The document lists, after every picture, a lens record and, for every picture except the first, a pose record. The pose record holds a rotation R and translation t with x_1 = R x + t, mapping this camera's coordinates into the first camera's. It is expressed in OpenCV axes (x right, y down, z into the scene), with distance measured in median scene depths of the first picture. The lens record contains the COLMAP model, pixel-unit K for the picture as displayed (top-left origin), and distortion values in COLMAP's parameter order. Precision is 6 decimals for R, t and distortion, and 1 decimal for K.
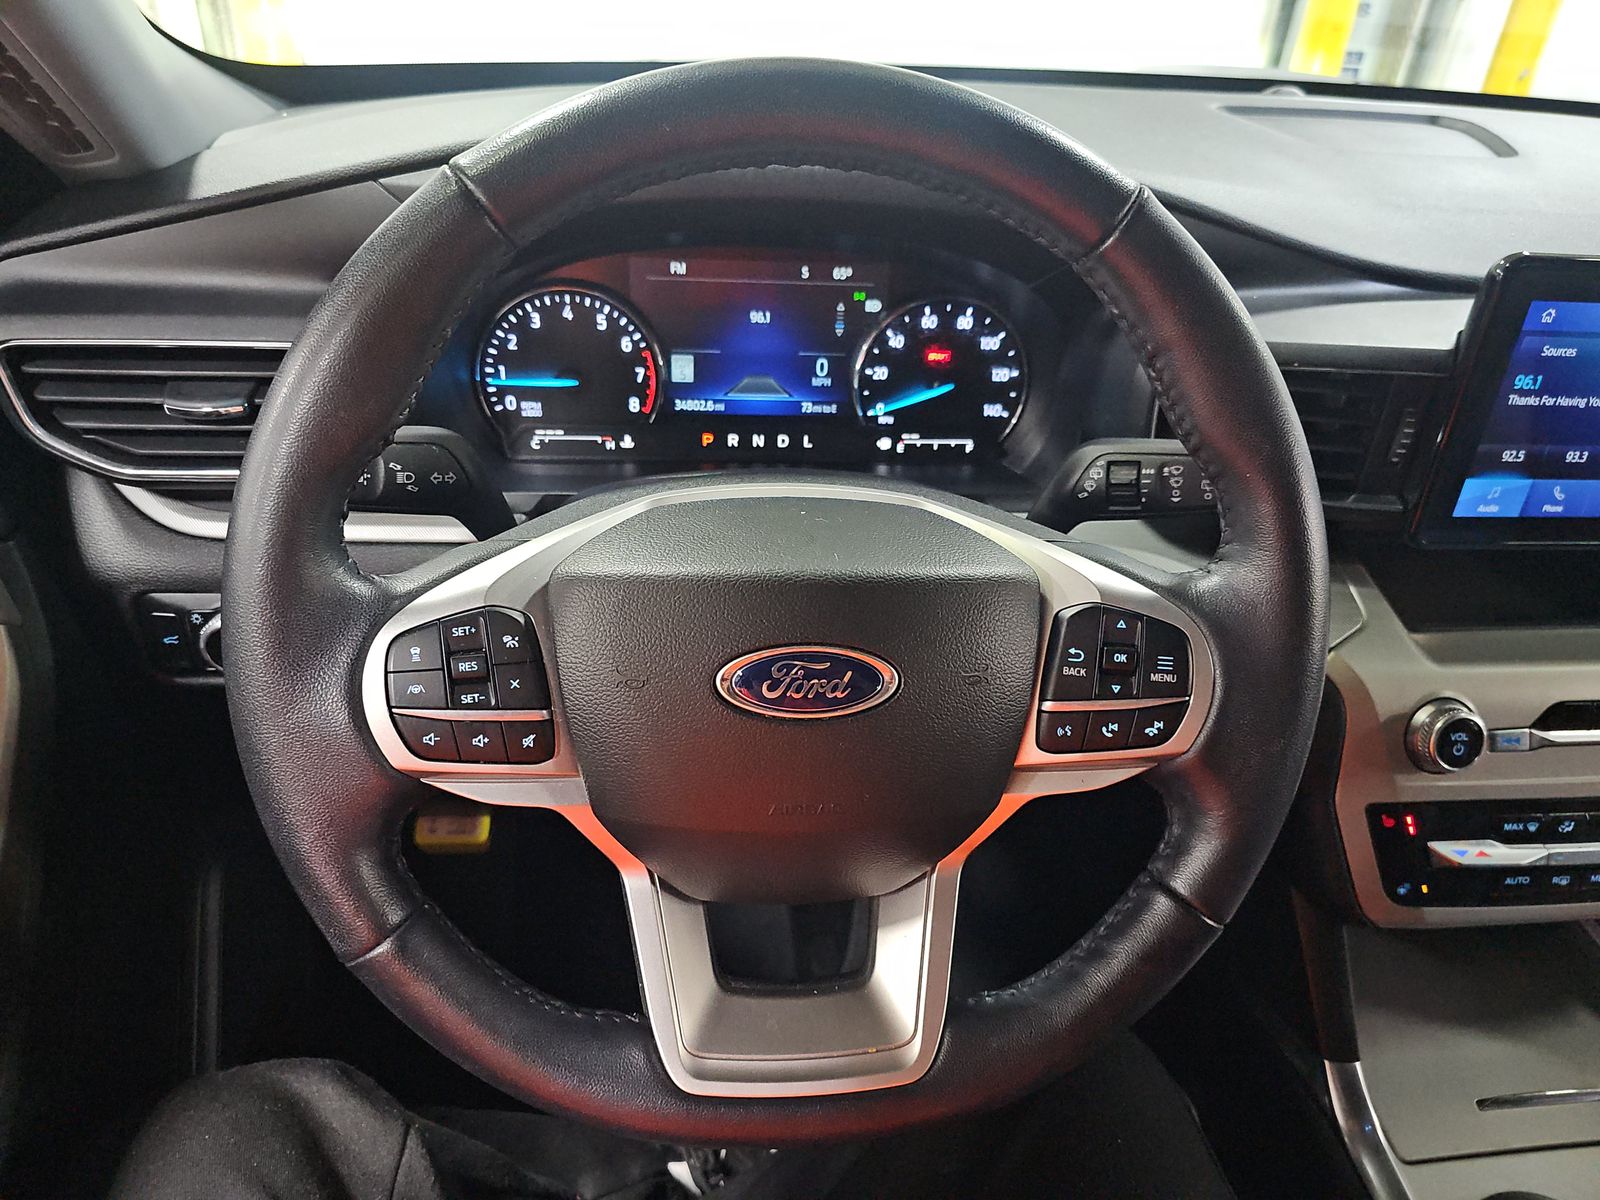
lens RADIAL K [[1088.3, 0, 790.3], [0, 1088.3, 609.8], [0, 0, 1]] dist [0.031950, -0.062653]
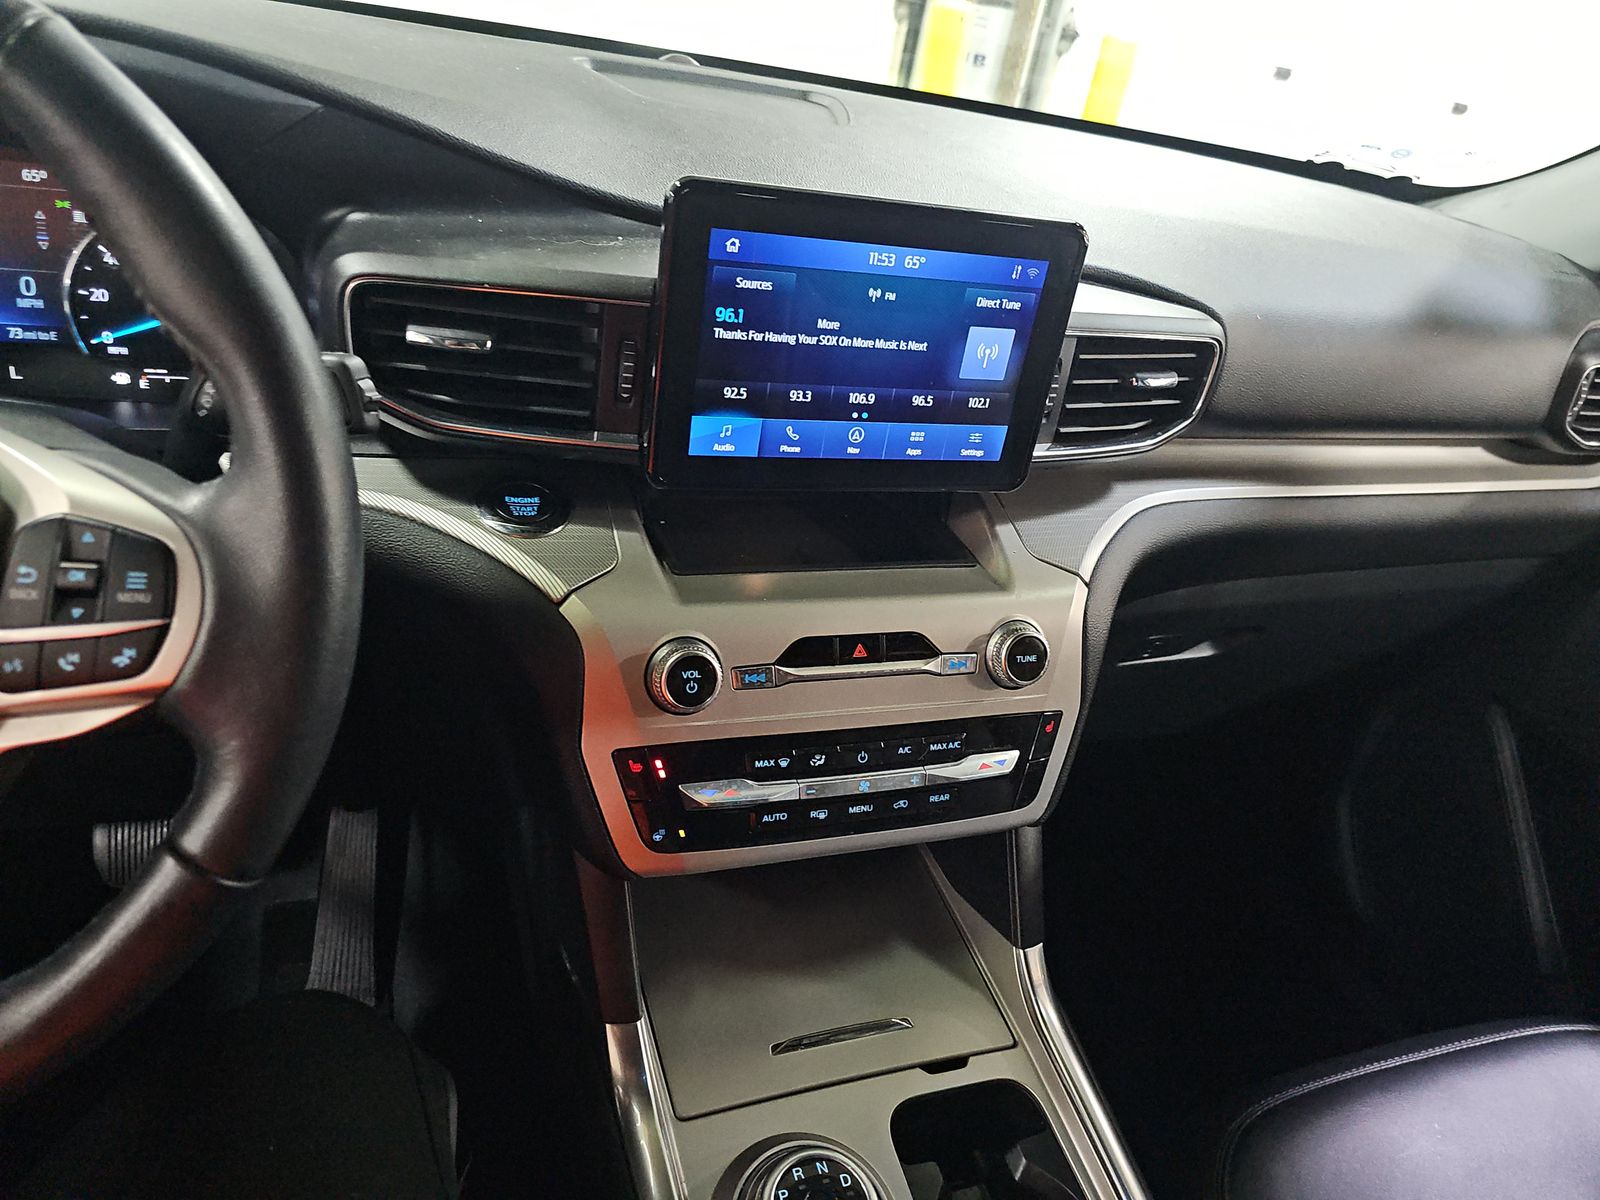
lens RADIAL K [[1088.3, 0, 793.5], [0, 1088.3, 608.5], [0, 0, 1]] dist [0.031950, -0.062653]
pose [[0.958957, -0.029464, 0.282018, 0.376140], [0.033537, 0.999391, -0.009623, 0.060852], [-0.281563, 0.018686, 0.959361, 0.022893]]
